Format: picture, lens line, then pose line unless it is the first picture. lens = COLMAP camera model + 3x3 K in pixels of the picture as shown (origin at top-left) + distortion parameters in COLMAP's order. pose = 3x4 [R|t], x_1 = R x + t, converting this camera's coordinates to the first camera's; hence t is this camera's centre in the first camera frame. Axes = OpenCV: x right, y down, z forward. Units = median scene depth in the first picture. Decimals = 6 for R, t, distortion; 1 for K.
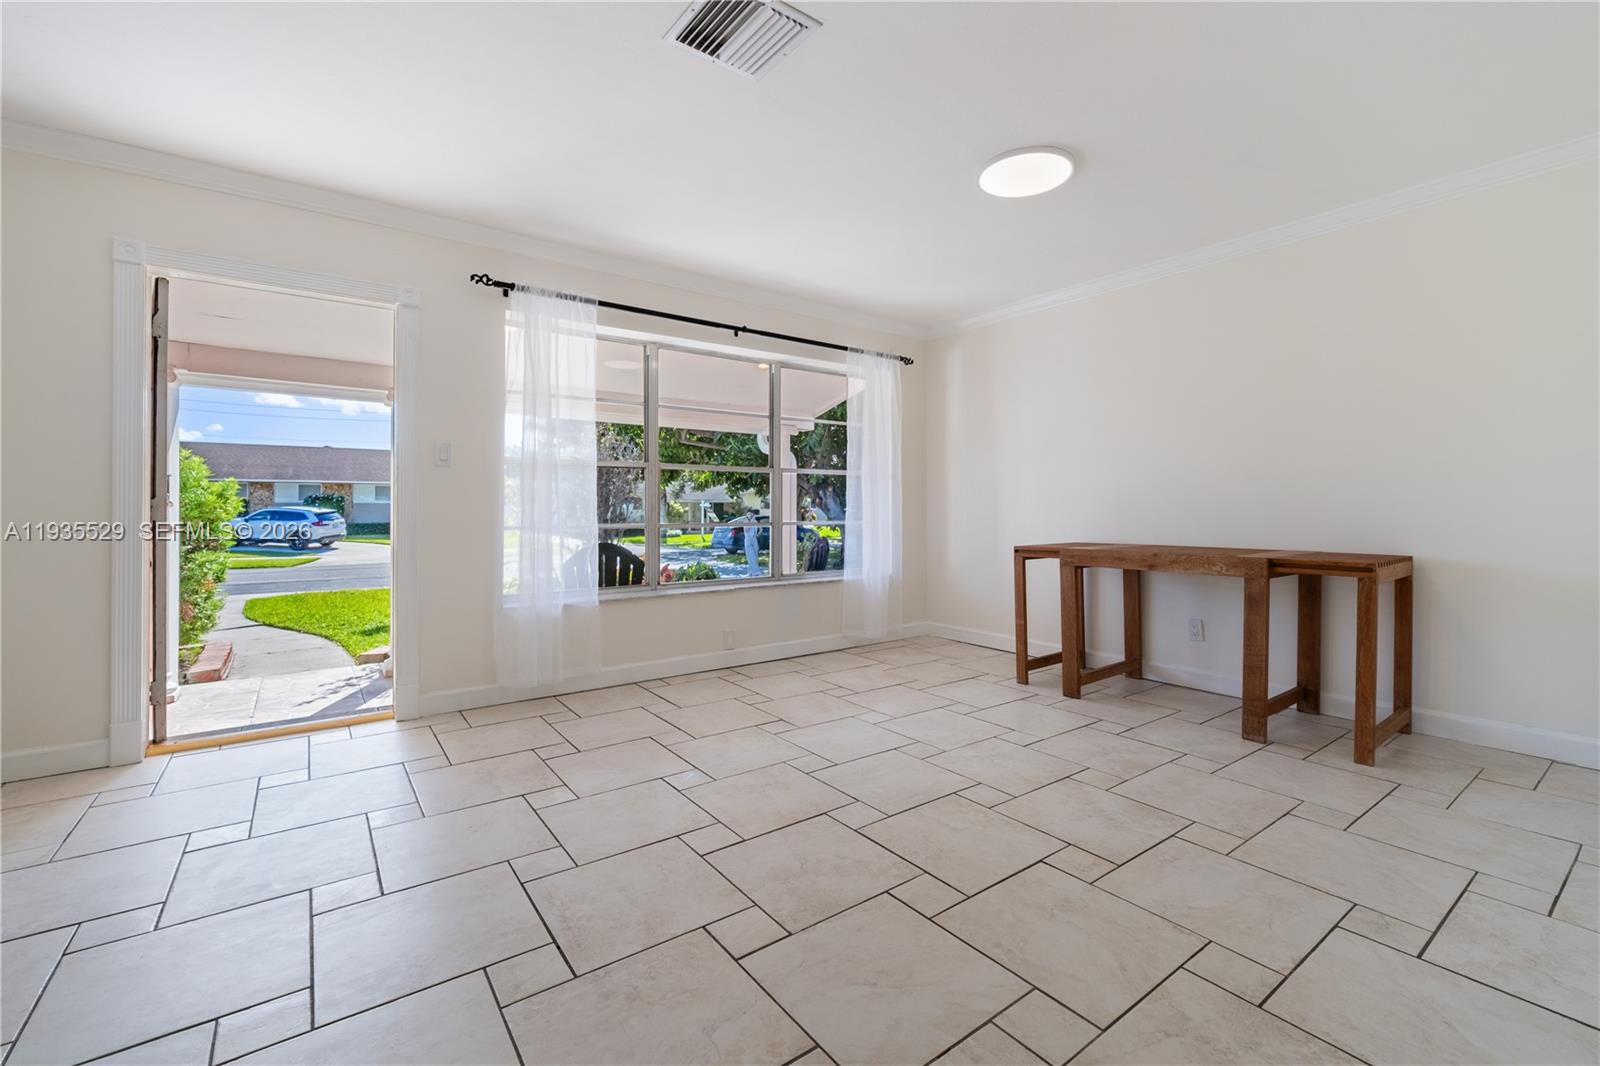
lens RADIAL K [[671.2, 0, 821.5], [0, 671.2, 493.9], [0, 0, 1]] dist [-0.001300, -0.000153]
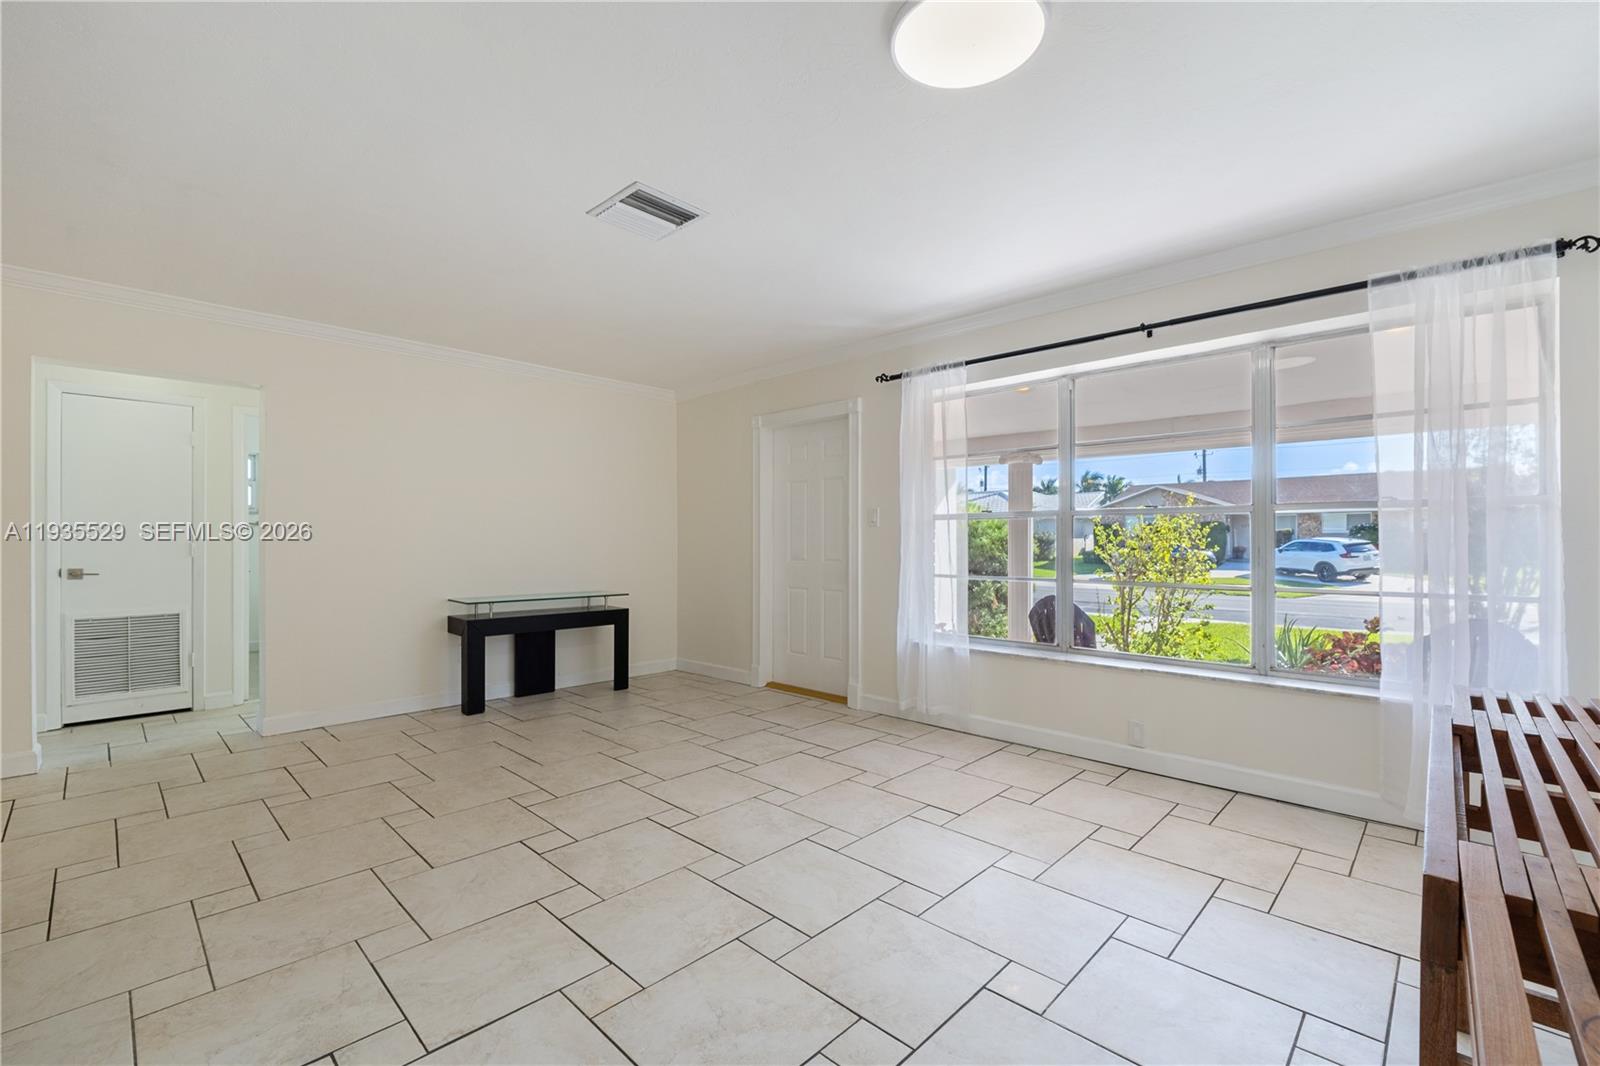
lens RADIAL K [[688.2, 0, 800.0], [0, 688.2, 533.0], [0, 0, 1]] dist [-0.002410, 0.000228]
pose [[0.159723, -0.005560, -0.987146, 0.519026], [0.023085, 0.999732, -0.001896, -0.019887], [0.986892, -0.022485, 0.159808, 0.437632]]
